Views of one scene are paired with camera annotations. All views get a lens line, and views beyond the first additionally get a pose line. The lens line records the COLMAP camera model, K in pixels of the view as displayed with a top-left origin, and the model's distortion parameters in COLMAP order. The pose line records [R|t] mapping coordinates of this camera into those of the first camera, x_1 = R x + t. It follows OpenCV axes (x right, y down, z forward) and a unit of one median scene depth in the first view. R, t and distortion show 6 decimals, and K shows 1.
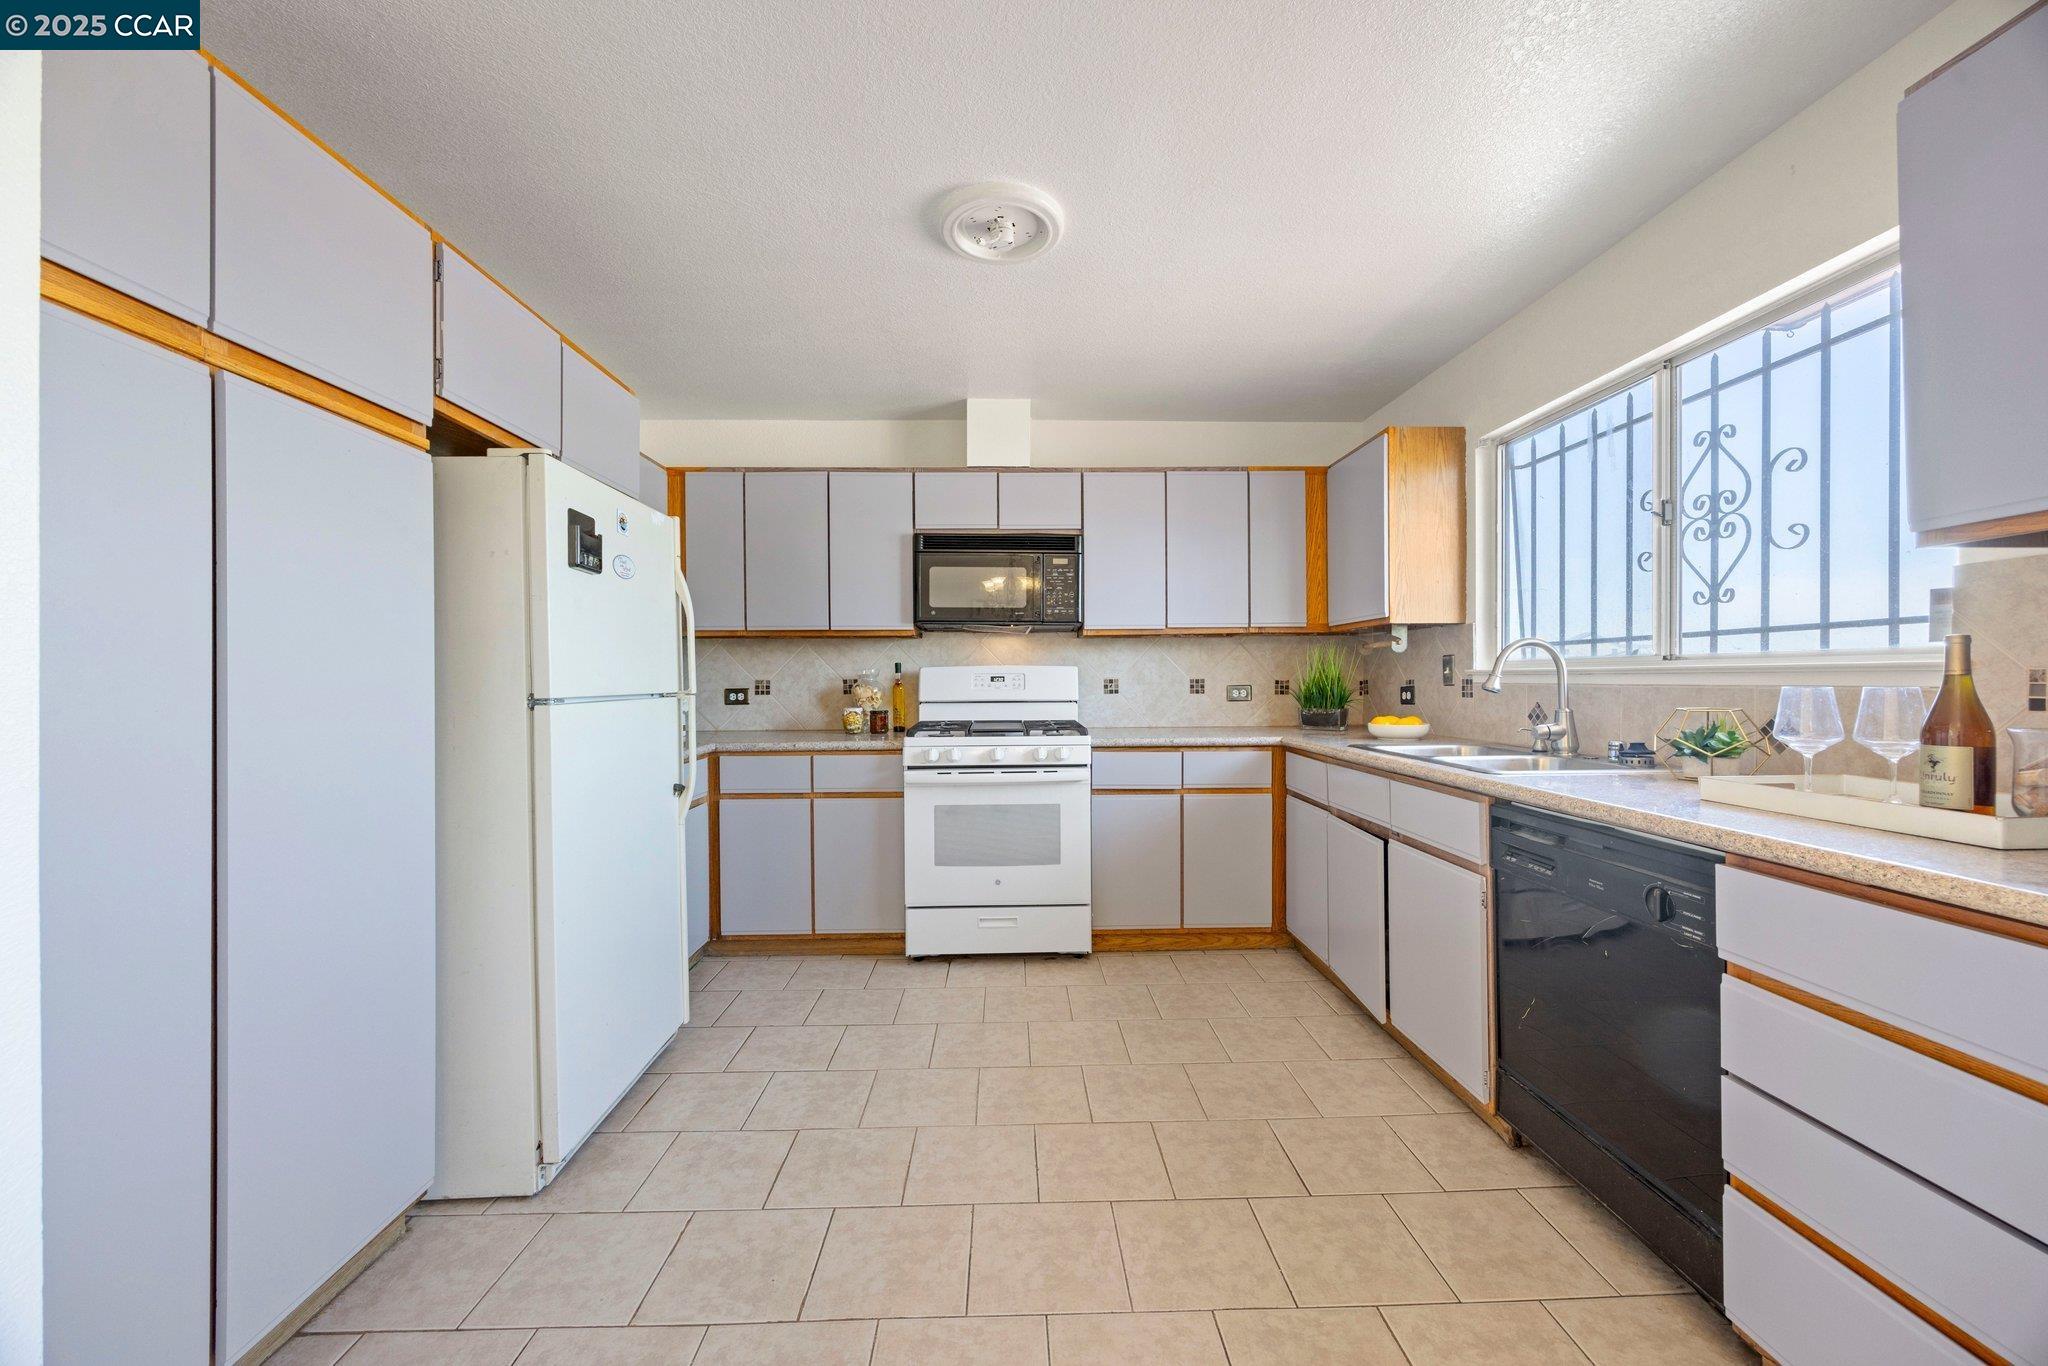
lens RADIAL K [[778.5, 0, 1024.5], [0, 778.5, 680.4], [0, 0, 1]] dist [-0.001071, -0.000471]
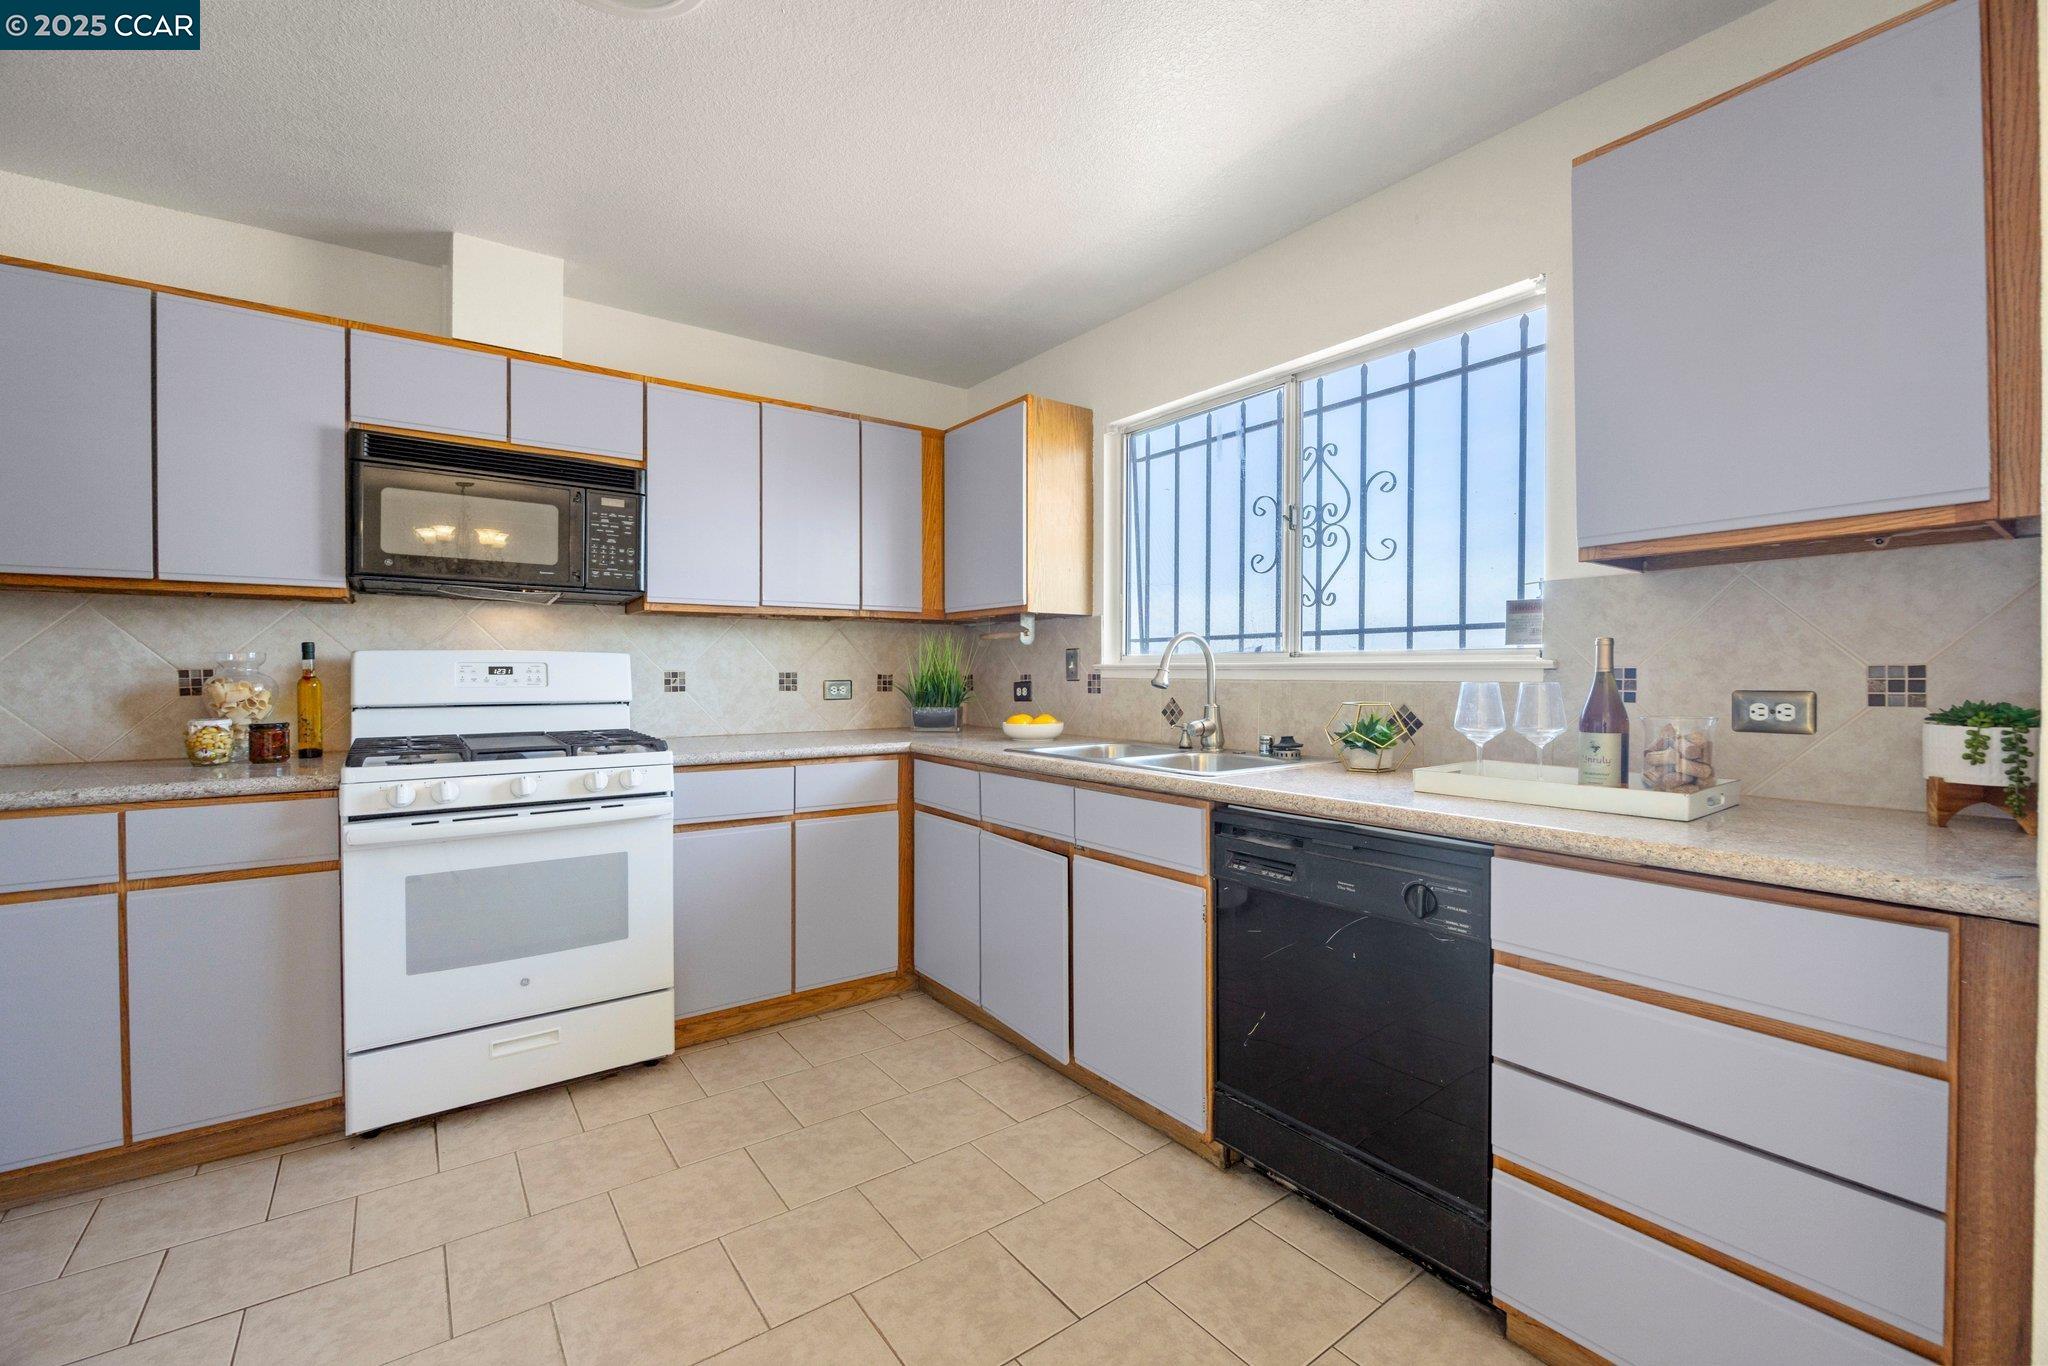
lens RADIAL K [[857.8, 0, 1023.2], [0, 857.8, 679.7], [0, 0, 1]] dist [-0.010380, 0.000153]
pose [[0.820629, 0.001305, 0.571459, -0.100934], [-0.004386, 0.999982, 0.004015, 0.001344], [-0.571444, -0.005802, 0.820621, 0.177390]]
